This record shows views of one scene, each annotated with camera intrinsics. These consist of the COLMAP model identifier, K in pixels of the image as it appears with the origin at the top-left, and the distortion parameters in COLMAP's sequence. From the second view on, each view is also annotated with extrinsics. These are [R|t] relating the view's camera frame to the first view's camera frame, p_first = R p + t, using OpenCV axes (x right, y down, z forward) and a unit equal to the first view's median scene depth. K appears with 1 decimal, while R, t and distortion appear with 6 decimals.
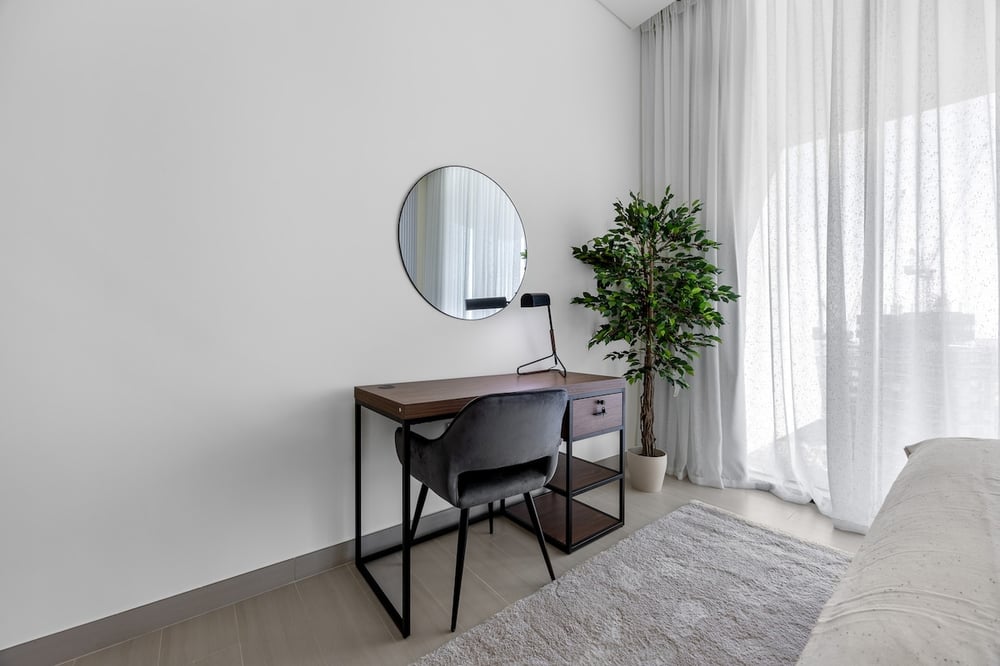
lens RADIAL K [[390.6, 0, 498.2], [0, 390.6, 326.7], [0, 0, 1]] dist [-0.001060, 0.000009]
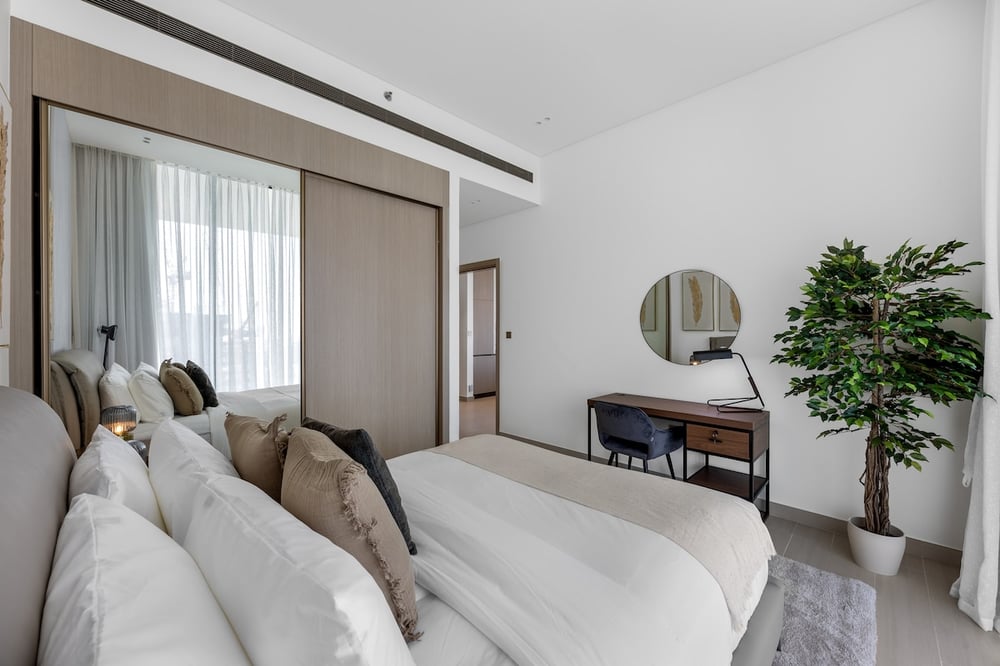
lens RADIAL K [[390.6, 0, 499.1], [0, 390.6, 334.3], [0, 0, 1]] dist [-0.001060, 0.000009]
pose [[0.150502, 0.011128, -0.988547, 1.303403], [0.006446, 0.999904, 0.012237, -0.153981], [0.988589, -0.008214, 0.150416, 0.023280]]
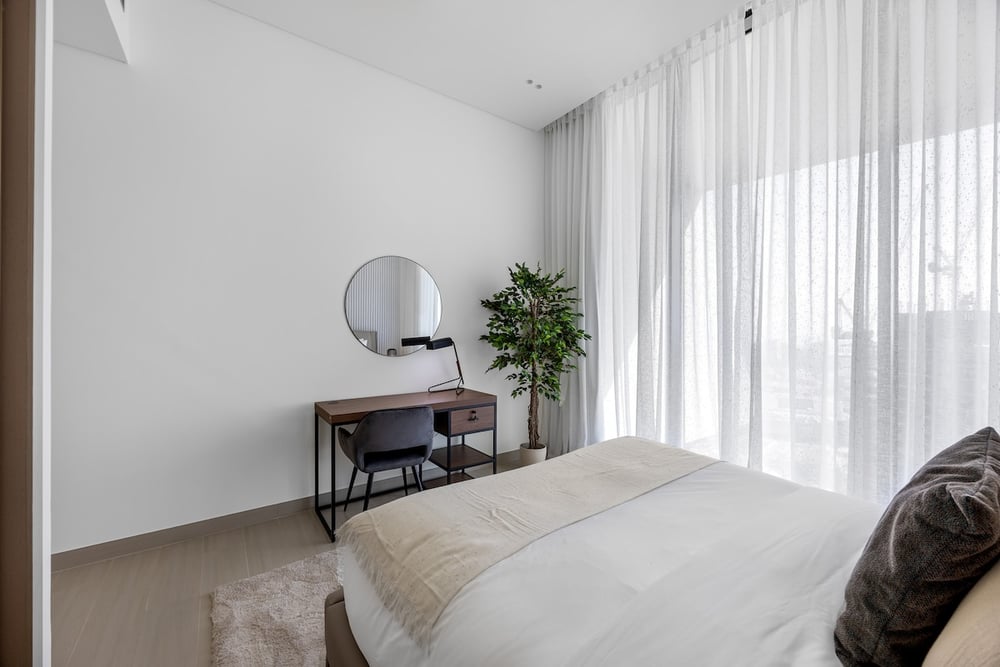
lens RADIAL K [[390.6, 0, 498.3], [0, 390.6, 327.4], [0, 0, 1]] dist [-0.001060, 0.000009]
pose [[0.999757, 0.000610, -0.022051, 0.338637], [-0.000526, 0.999993, 0.003817, -0.129084], [0.022053, -0.003804, 0.999750, -0.477810]]
